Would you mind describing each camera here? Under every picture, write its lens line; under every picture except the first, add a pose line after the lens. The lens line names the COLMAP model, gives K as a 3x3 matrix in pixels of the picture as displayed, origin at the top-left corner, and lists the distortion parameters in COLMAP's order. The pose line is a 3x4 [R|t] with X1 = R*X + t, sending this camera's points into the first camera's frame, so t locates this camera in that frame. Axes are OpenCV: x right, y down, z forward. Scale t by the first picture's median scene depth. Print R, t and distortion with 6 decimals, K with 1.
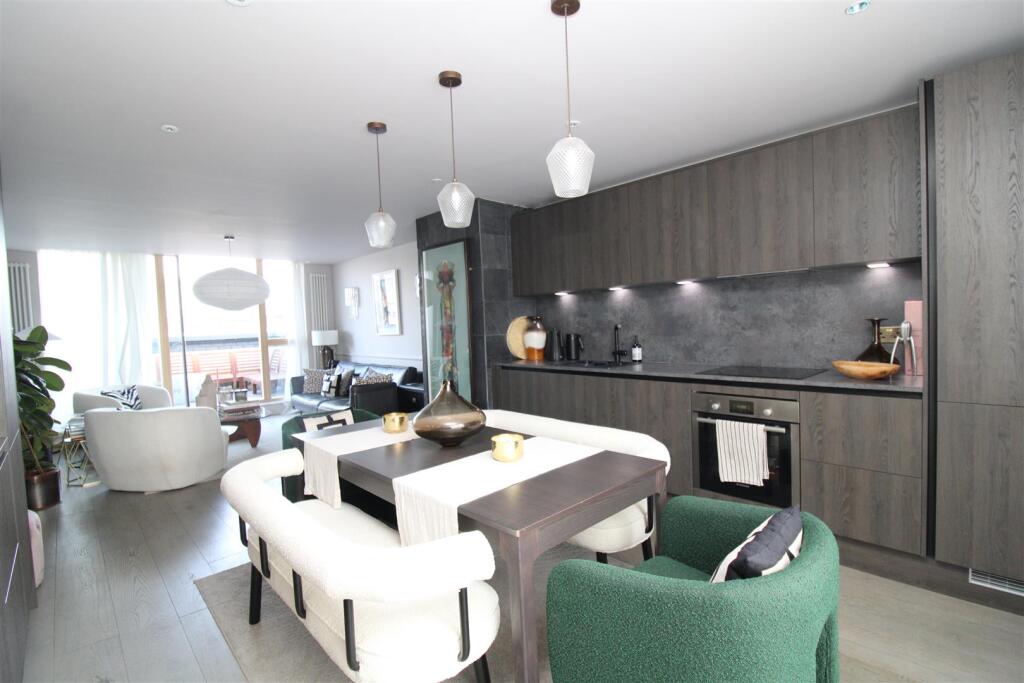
lens RADIAL K [[473.8, 0, 492.1], [0, 473.8, 337.0], [0, 0, 1]] dist [0.000258, 0.000015]
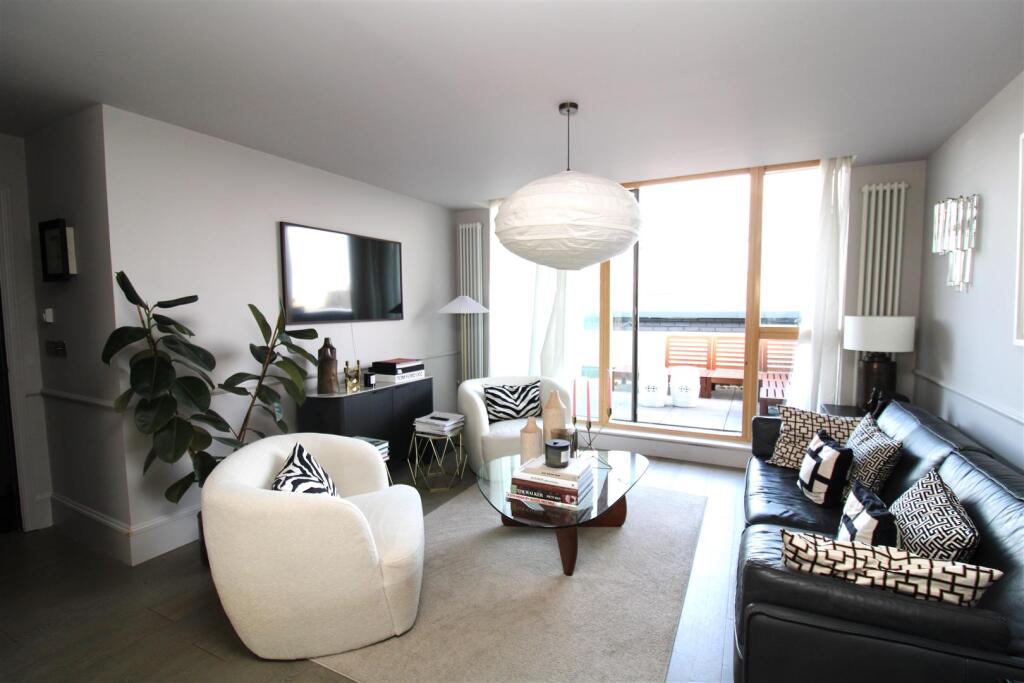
lens RADIAL K [[473.8, 0, 492.1], [0, 473.8, 337.0], [0, 0, 1]] dist [0.000258, 0.000015]
pose [[0.332086, 0.119709, -0.935622, -0.079308], [-0.026658, 0.992709, 0.117551, -0.036574], [0.942872, -0.014096, 0.332856, 0.572151]]
